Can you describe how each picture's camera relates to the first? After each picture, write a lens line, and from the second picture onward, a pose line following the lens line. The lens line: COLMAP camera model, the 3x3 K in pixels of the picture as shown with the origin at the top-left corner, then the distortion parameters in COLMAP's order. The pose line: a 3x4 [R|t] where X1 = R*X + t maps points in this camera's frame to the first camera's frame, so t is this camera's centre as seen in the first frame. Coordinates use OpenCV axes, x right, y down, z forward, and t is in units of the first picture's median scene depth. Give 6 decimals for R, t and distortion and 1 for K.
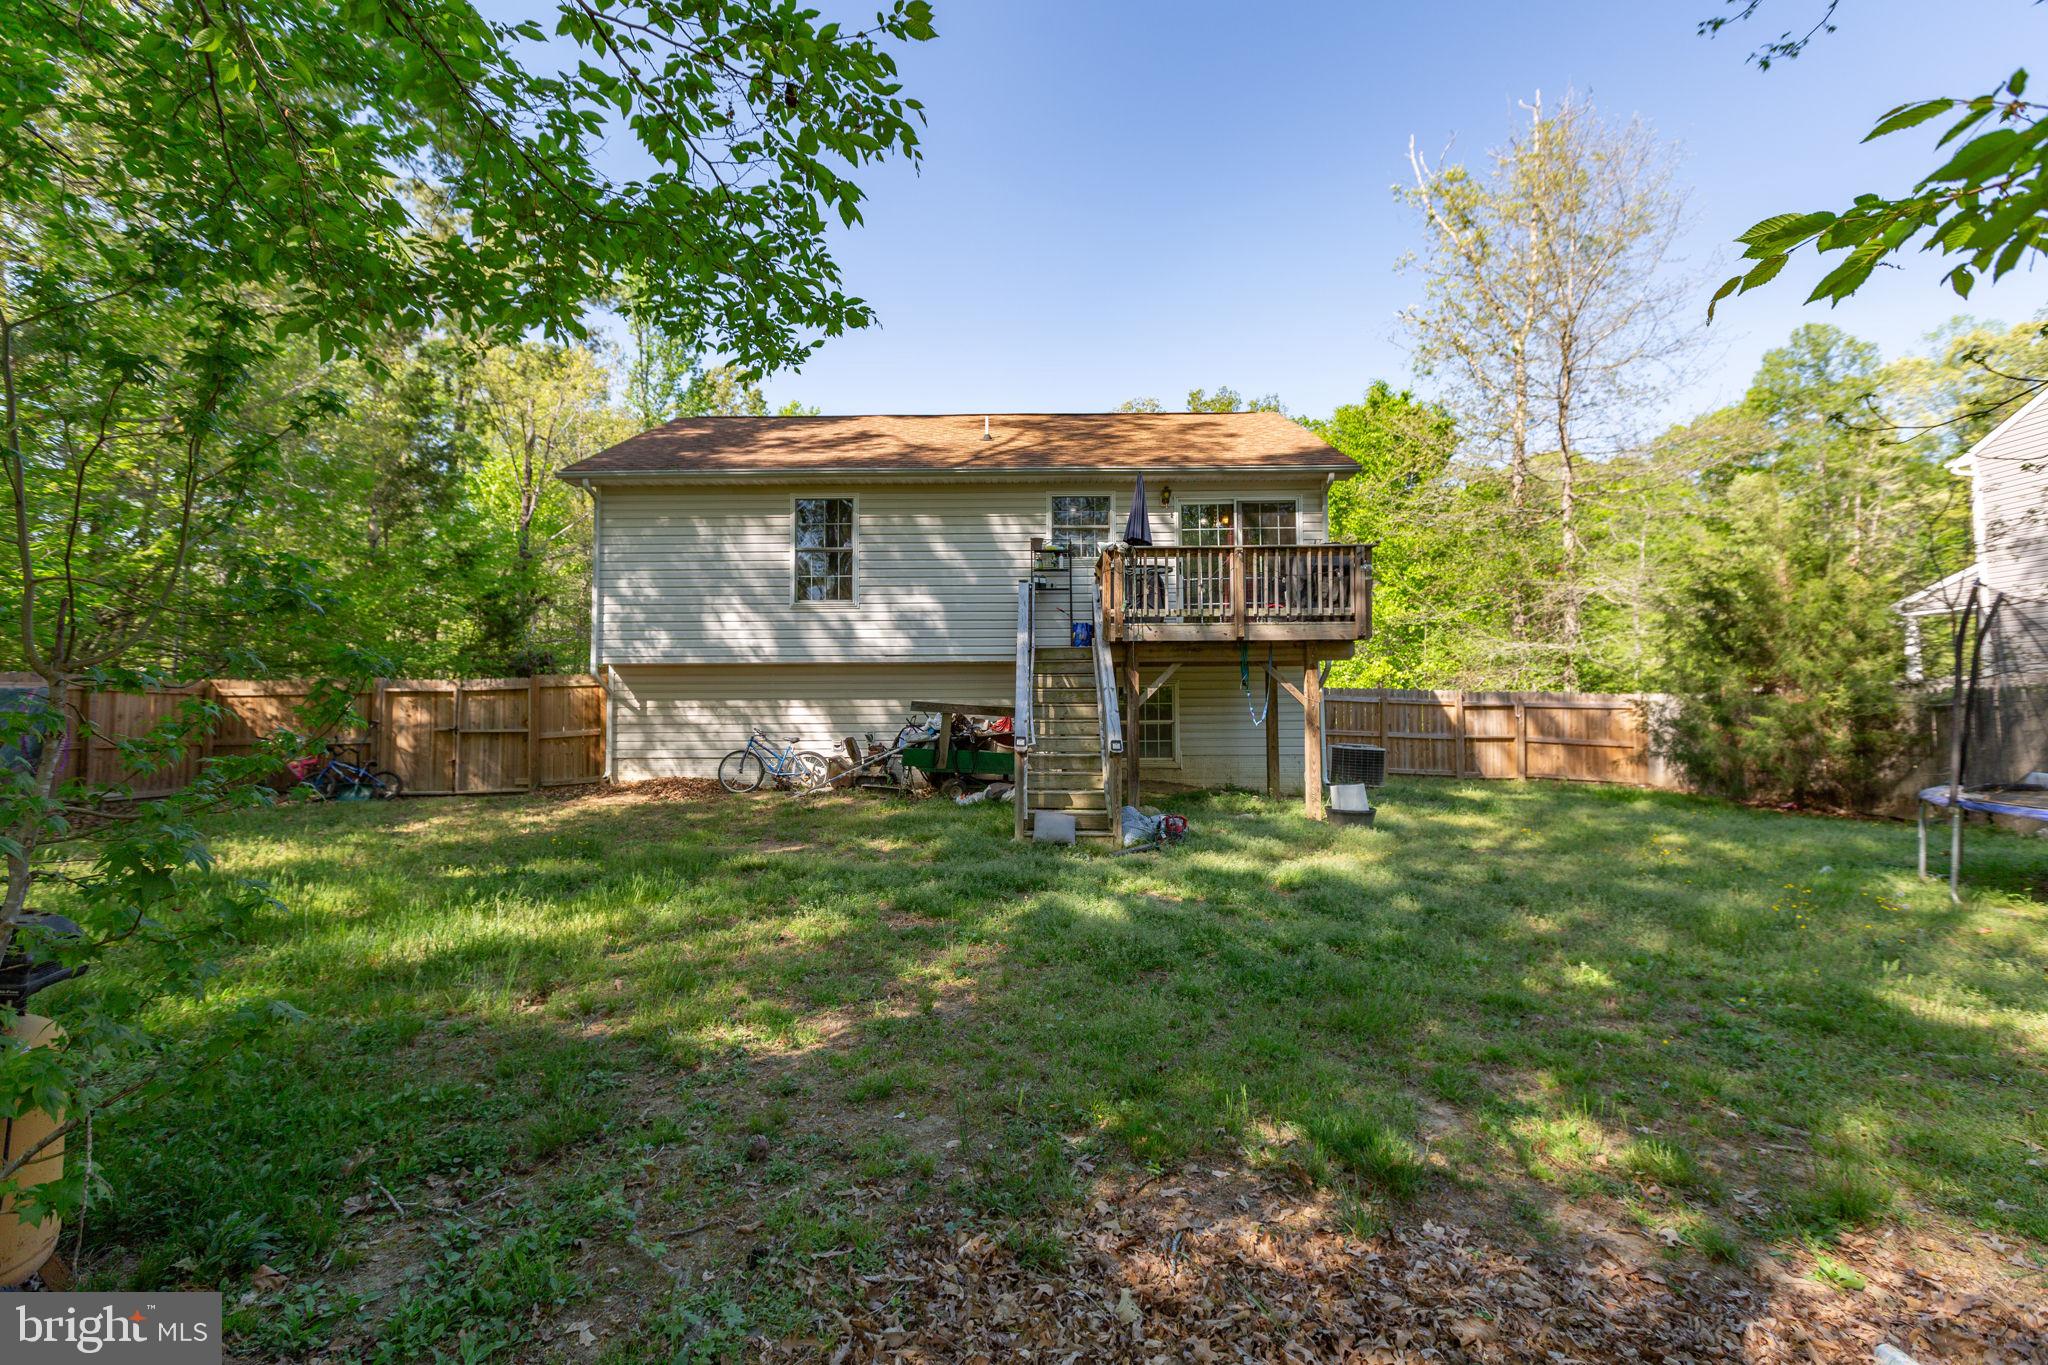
lens RADIAL K [[929.6, 0, 1024.0], [0, 929.6, 682.5], [0, 0, 1]] dist [-0.002731, -0.000293]
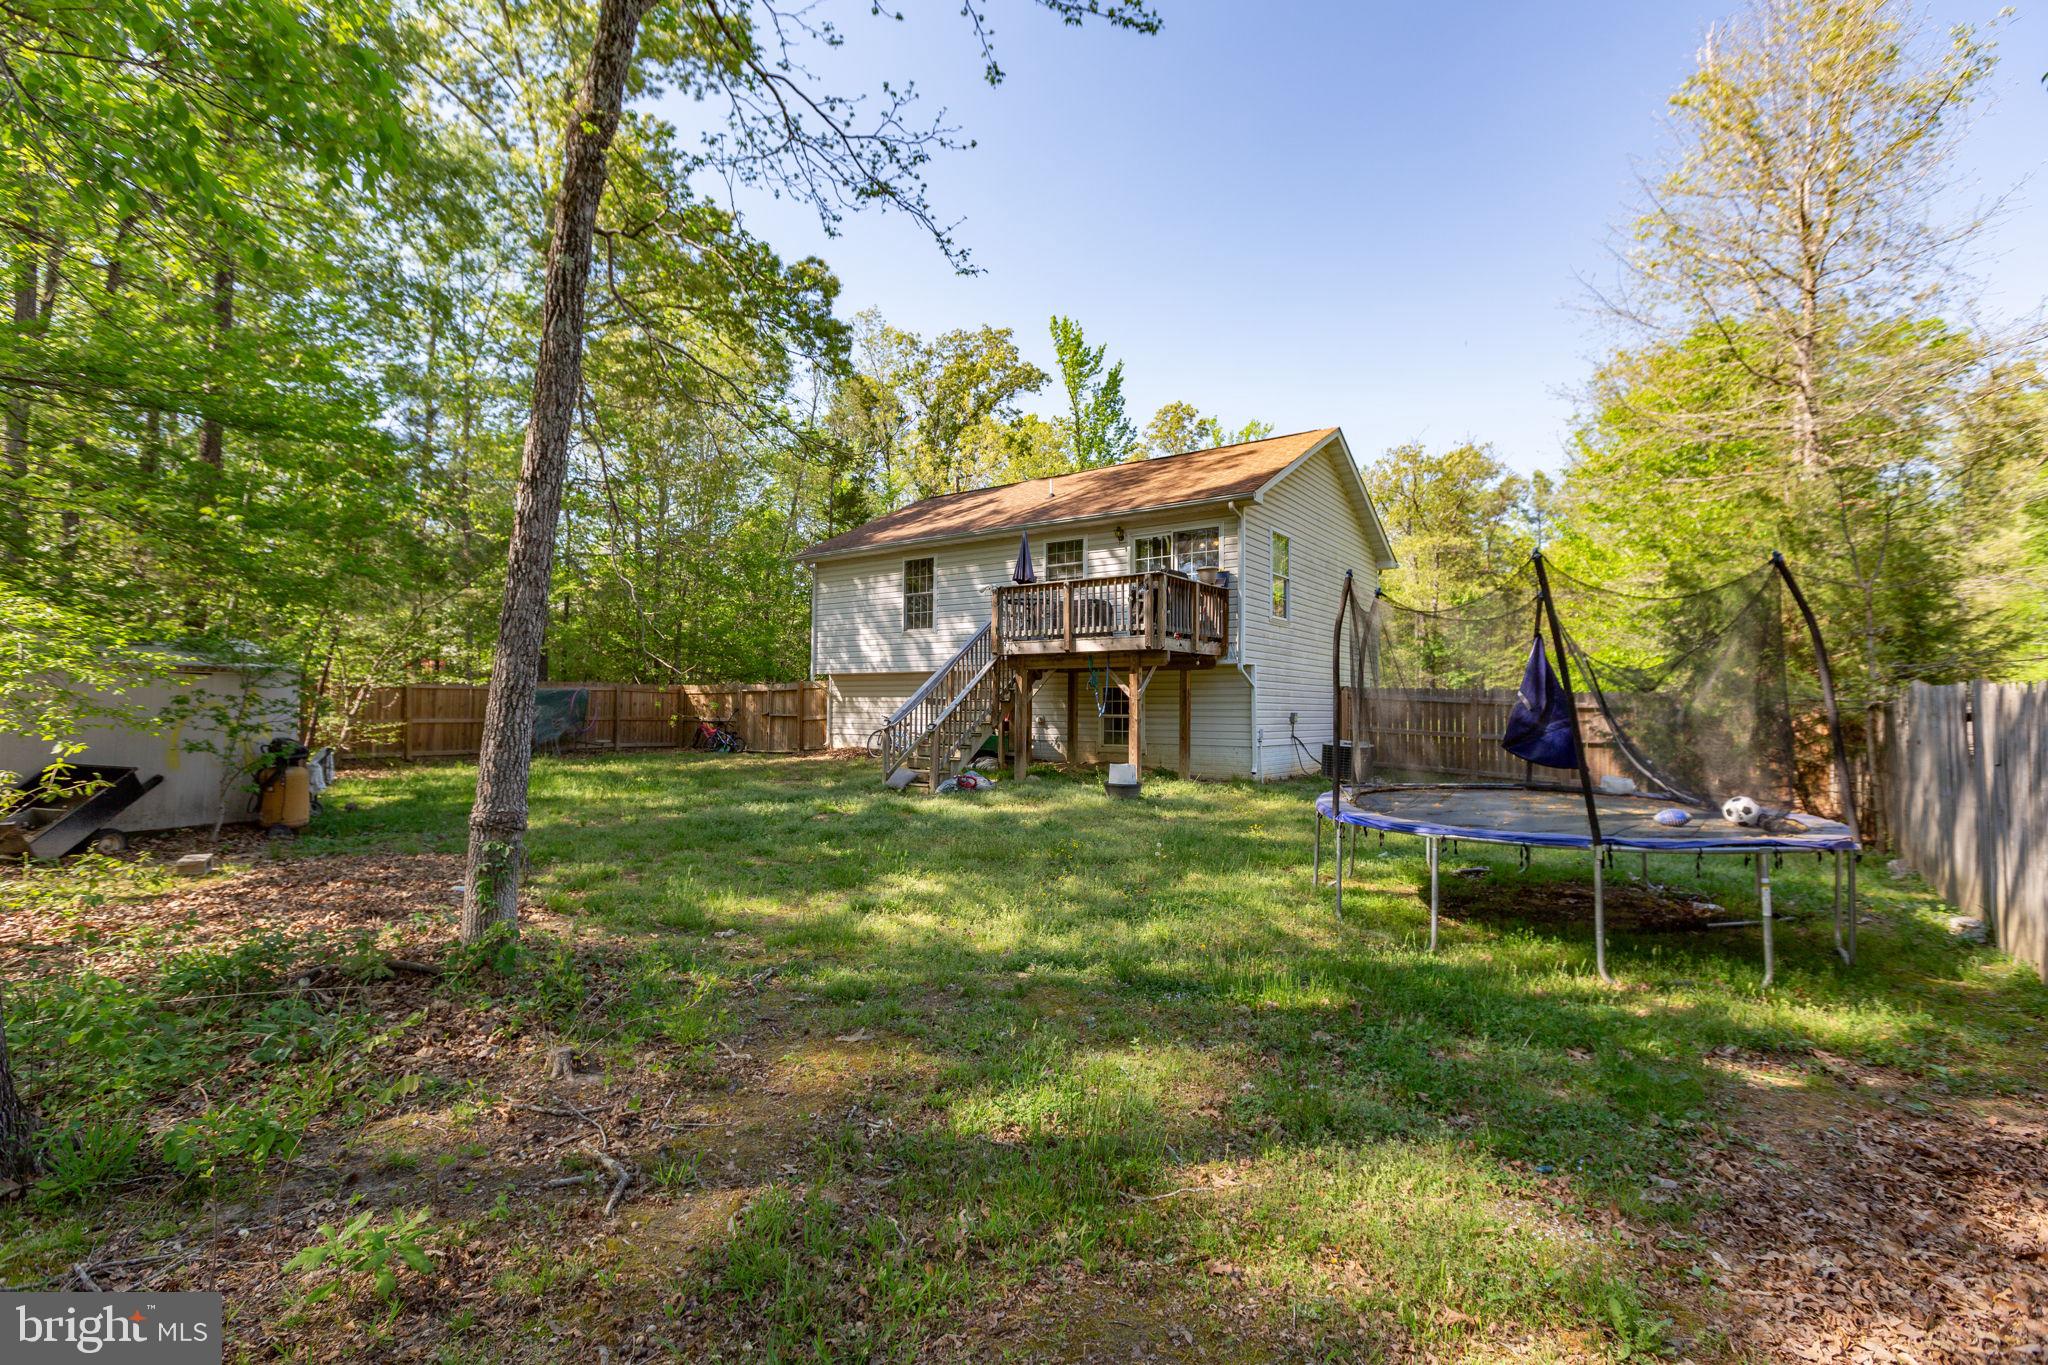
lens RADIAL K [[929.6, 0, 1024.0], [0, 929.6, 682.5], [0, 0, 1]] dist [-0.002731, -0.000293]
pose [[0.809213, -0.003657, -0.587505, 0.776831], [0.002382, 0.999993, -0.002944, 0.000827], [0.587511, 0.000983, 0.809215, -0.081839]]
